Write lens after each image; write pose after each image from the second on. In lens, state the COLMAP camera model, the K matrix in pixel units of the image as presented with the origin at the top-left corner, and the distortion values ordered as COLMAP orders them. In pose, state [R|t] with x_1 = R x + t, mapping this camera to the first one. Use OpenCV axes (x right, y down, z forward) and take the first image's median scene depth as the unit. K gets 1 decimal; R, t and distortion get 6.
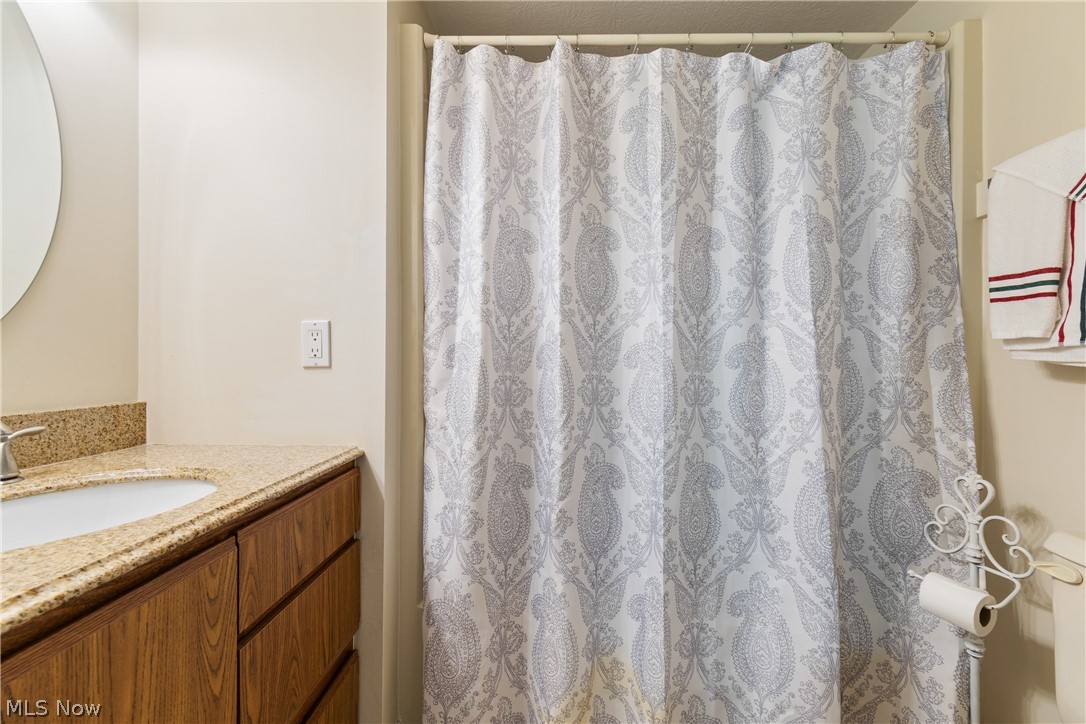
lens RADIAL K [[475.1, 0, 540.1], [0, 475.1, 356.8], [0, 0, 1]] dist [0.001230, -0.002029]
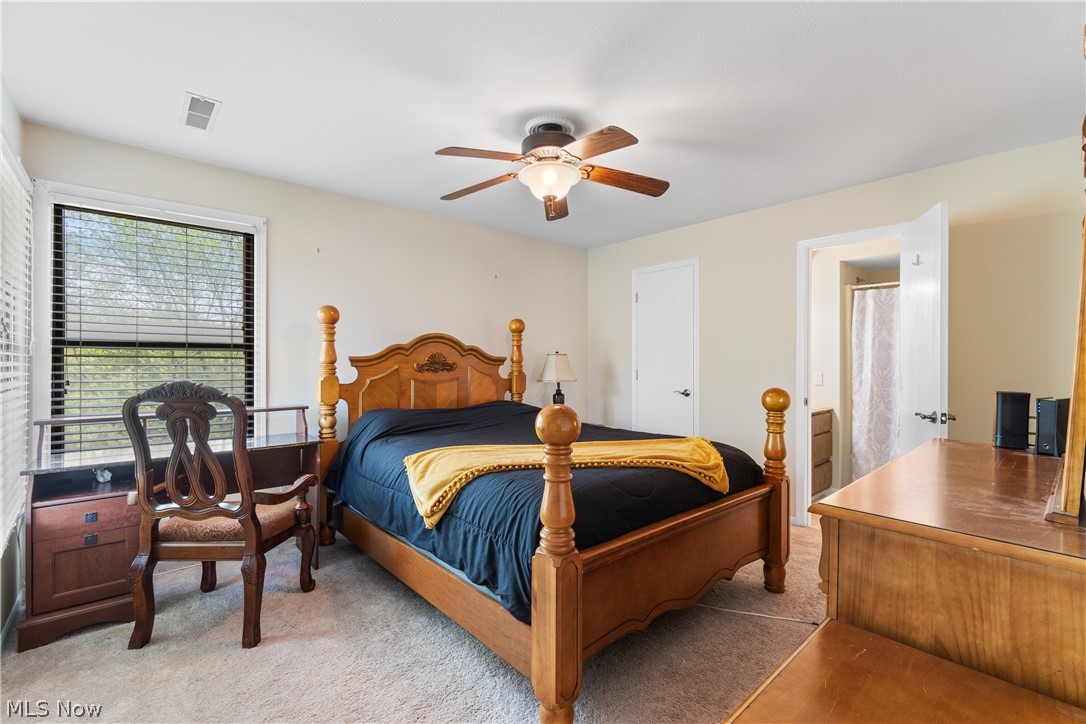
lens RADIAL K [[475.1, 0, 536.6], [0, 475.1, 363.0], [0, 0, 1]] dist [0.001230, -0.002029]
pose [[0.688386, -0.003546, -0.725336, 0.683780], [0.002313, 0.999994, -0.002693, -0.139898], [0.725341, 0.000176, 0.688390, -3.035848]]
